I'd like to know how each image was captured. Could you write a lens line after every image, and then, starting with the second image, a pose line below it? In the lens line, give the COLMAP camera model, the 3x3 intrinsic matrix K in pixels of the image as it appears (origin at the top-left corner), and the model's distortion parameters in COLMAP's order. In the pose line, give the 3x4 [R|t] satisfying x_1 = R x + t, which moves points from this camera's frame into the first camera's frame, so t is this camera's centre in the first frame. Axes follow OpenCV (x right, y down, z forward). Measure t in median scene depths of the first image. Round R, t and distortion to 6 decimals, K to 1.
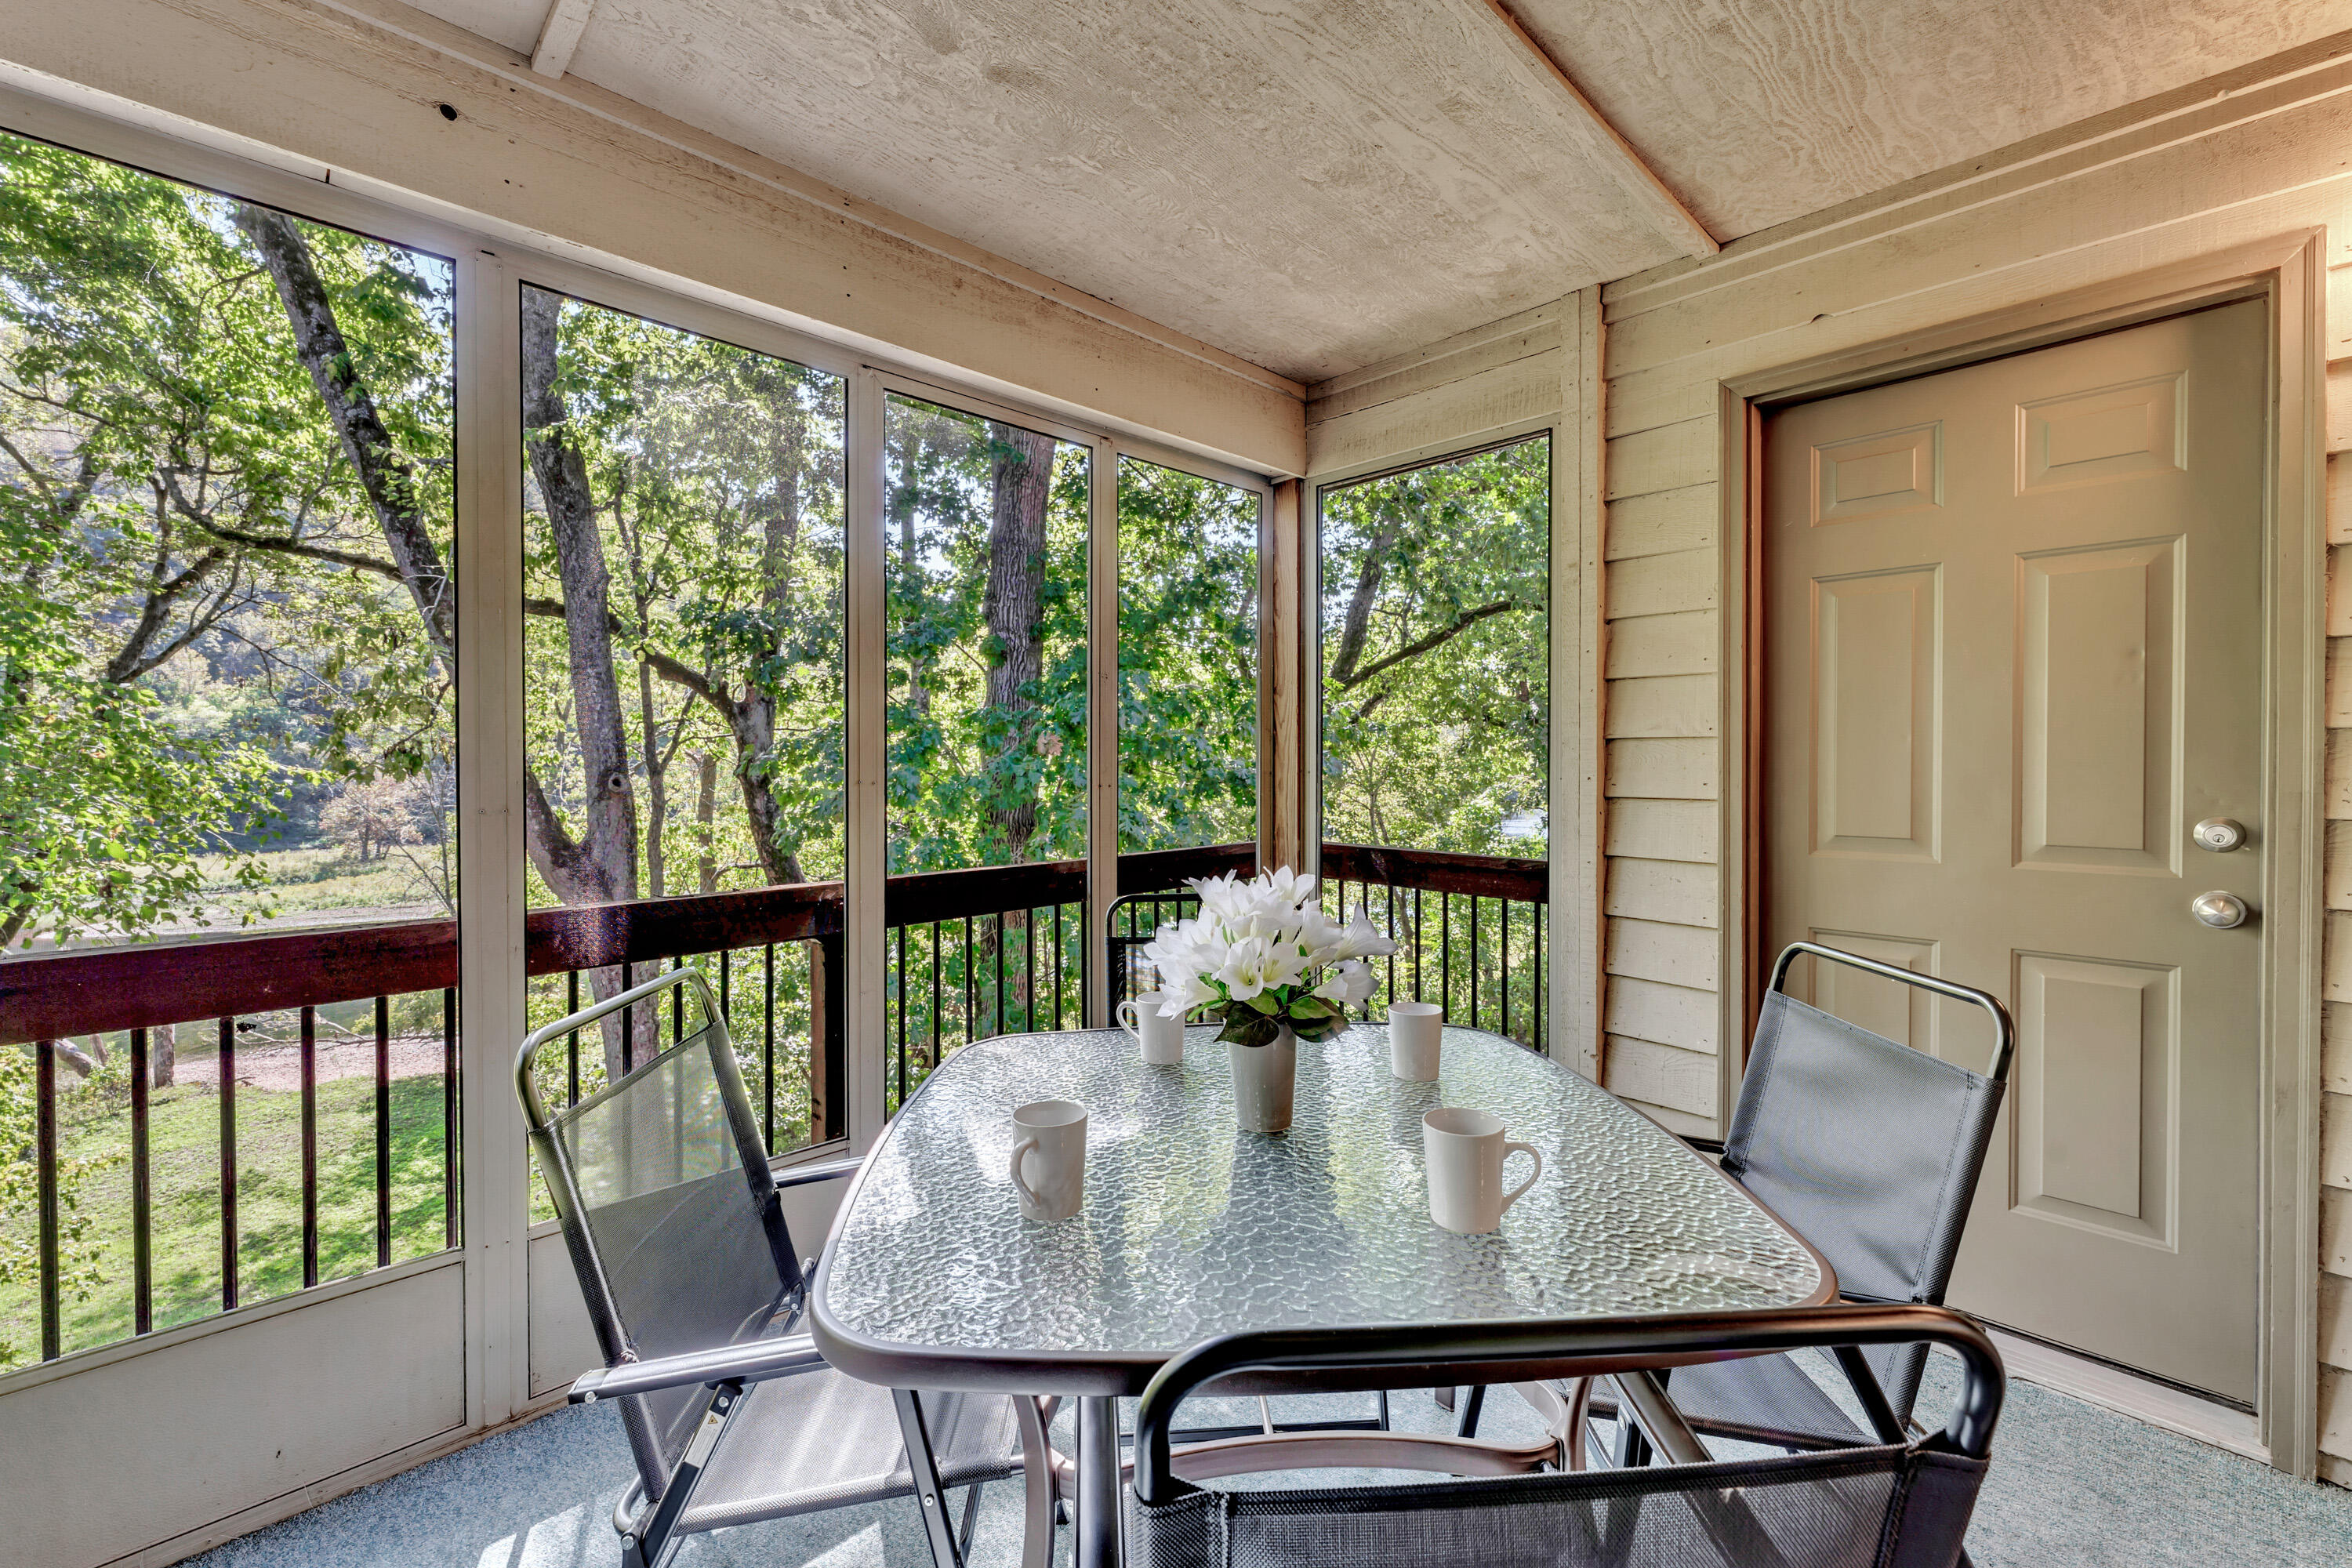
lens RADIAL K [[949.2, 0, 1179.5], [0, 949.2, 766.3], [0, 0, 1]] dist [-0.002338, -0.001327]
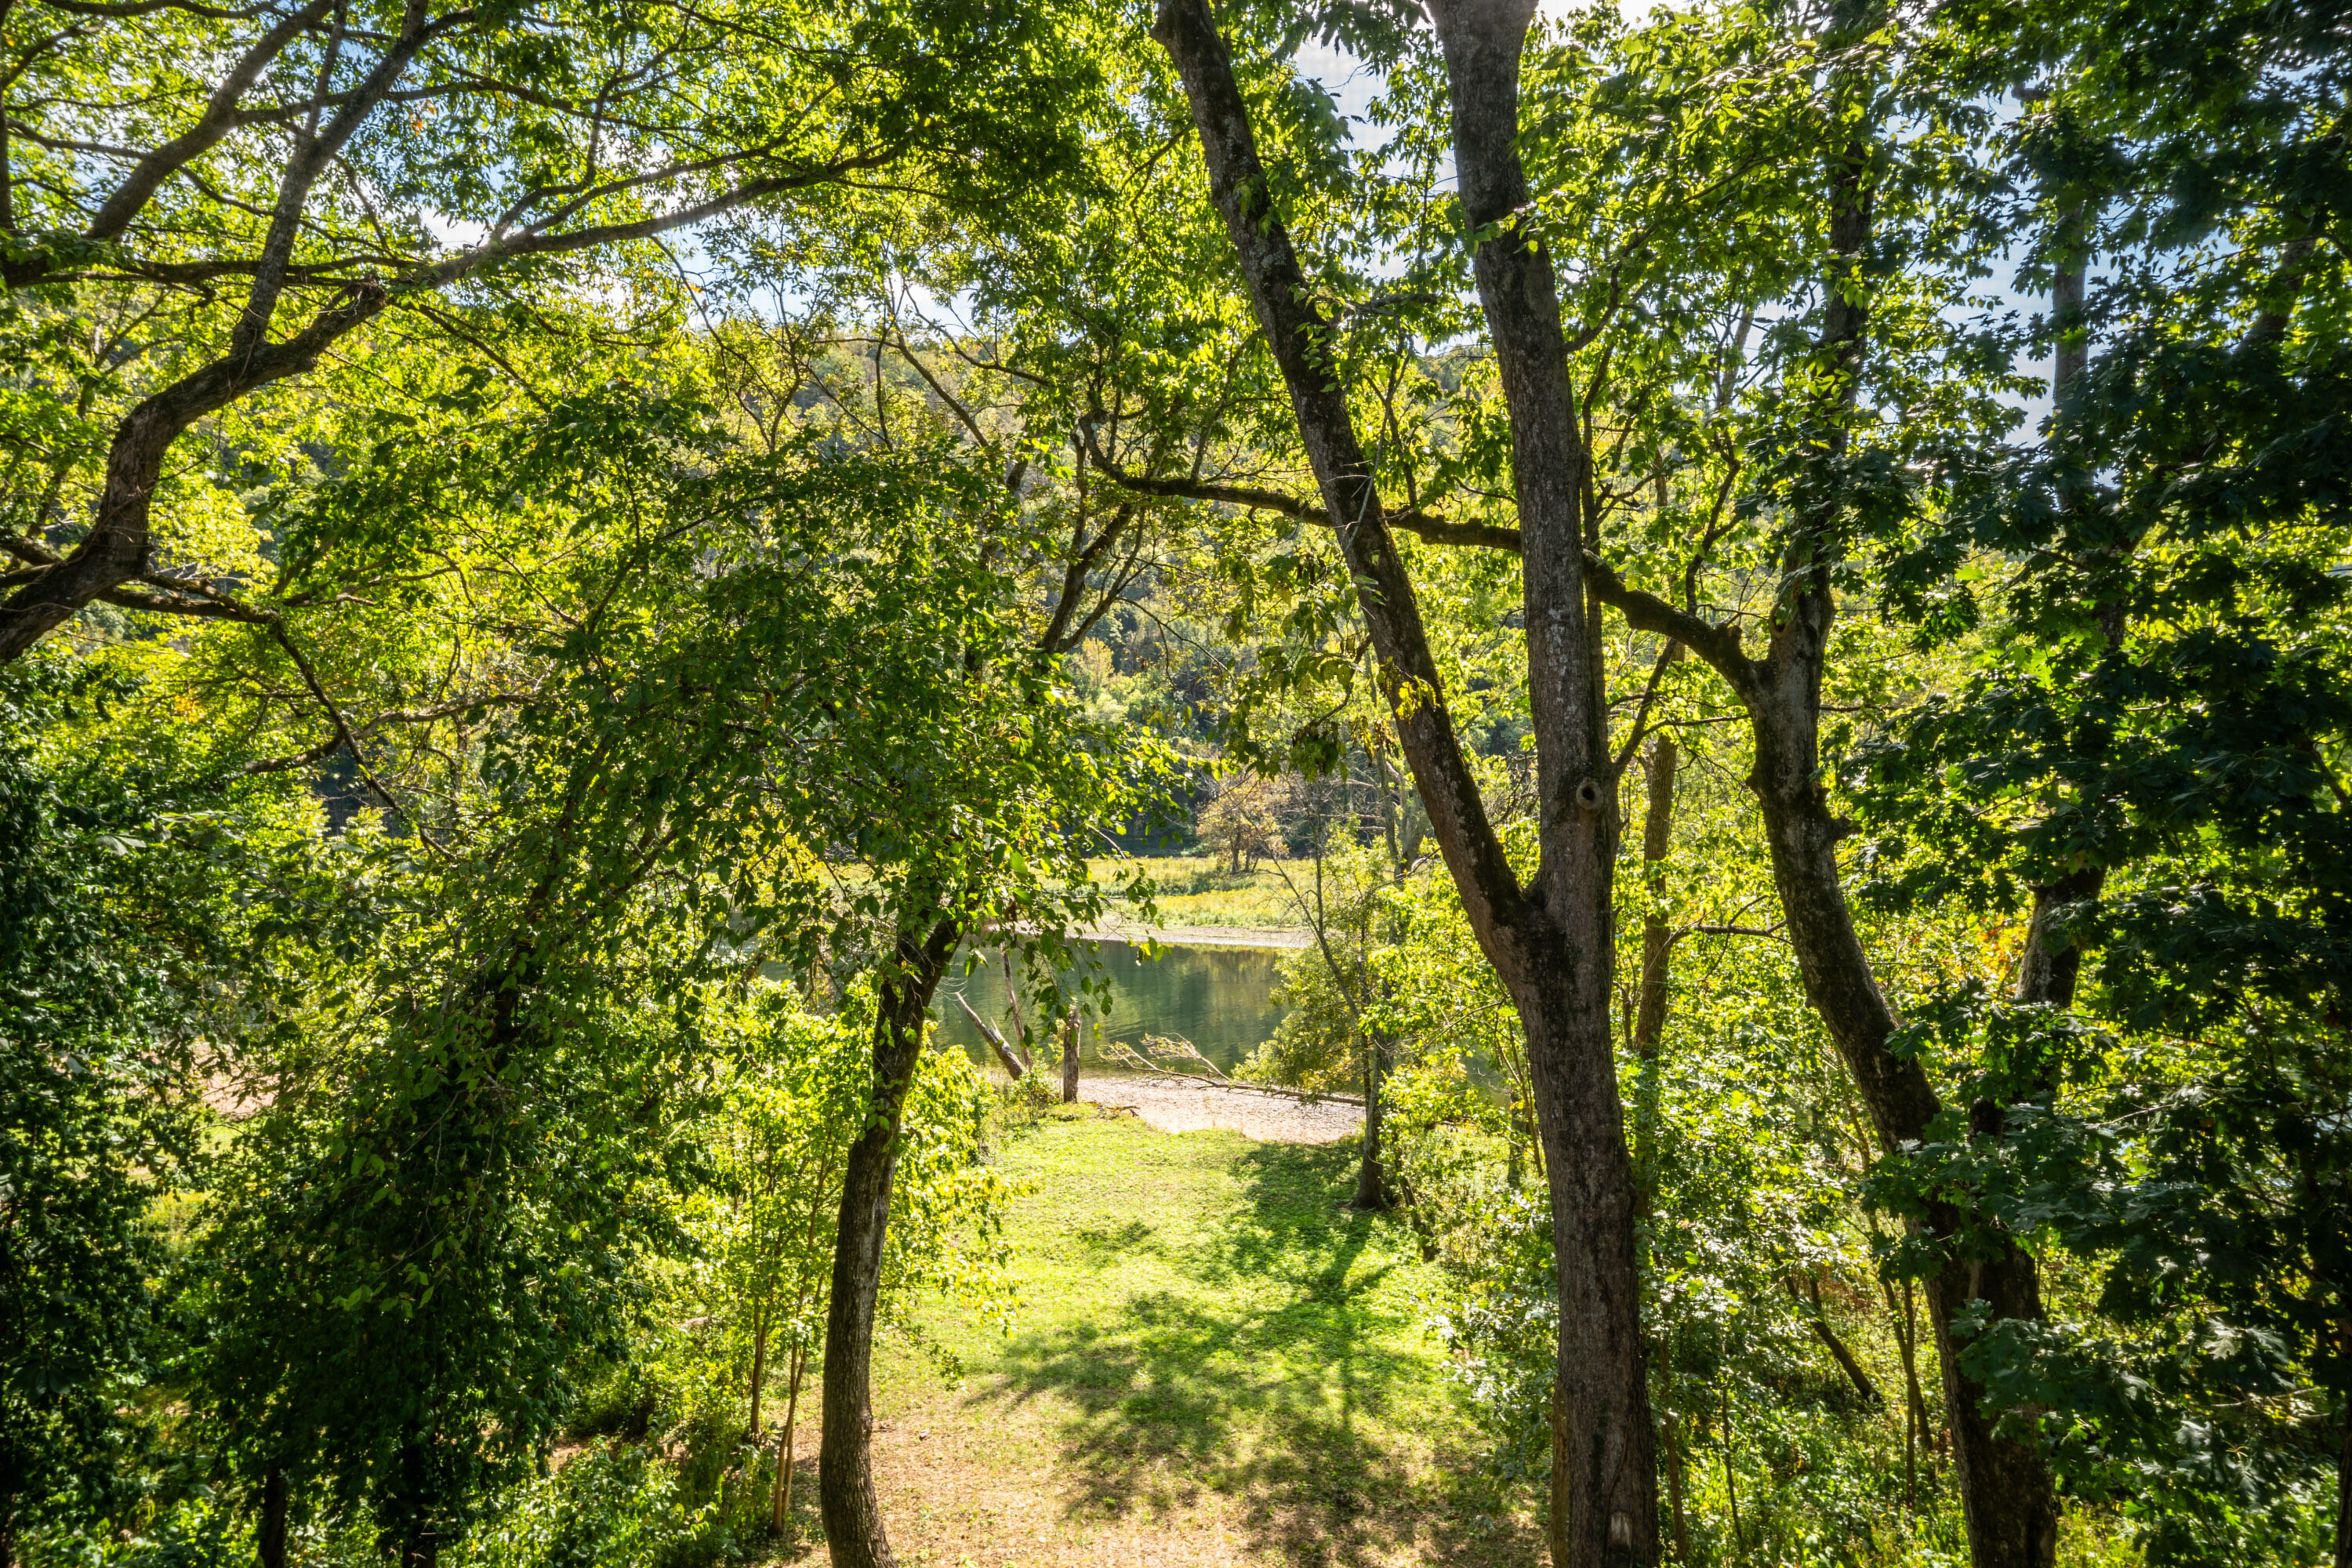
lens RADIAL K [[1399.5, 0, 1175.6], [0, 1399.5, 780.8], [0, 0, 1]] dist [0.006708, 0.000350]
pose [[0.730217, 0.024399, -0.682779, -0.115942], [-0.022453, 0.999679, 0.011710, 0.003708], [0.682846, 0.006779, 0.730531, 0.109812]]
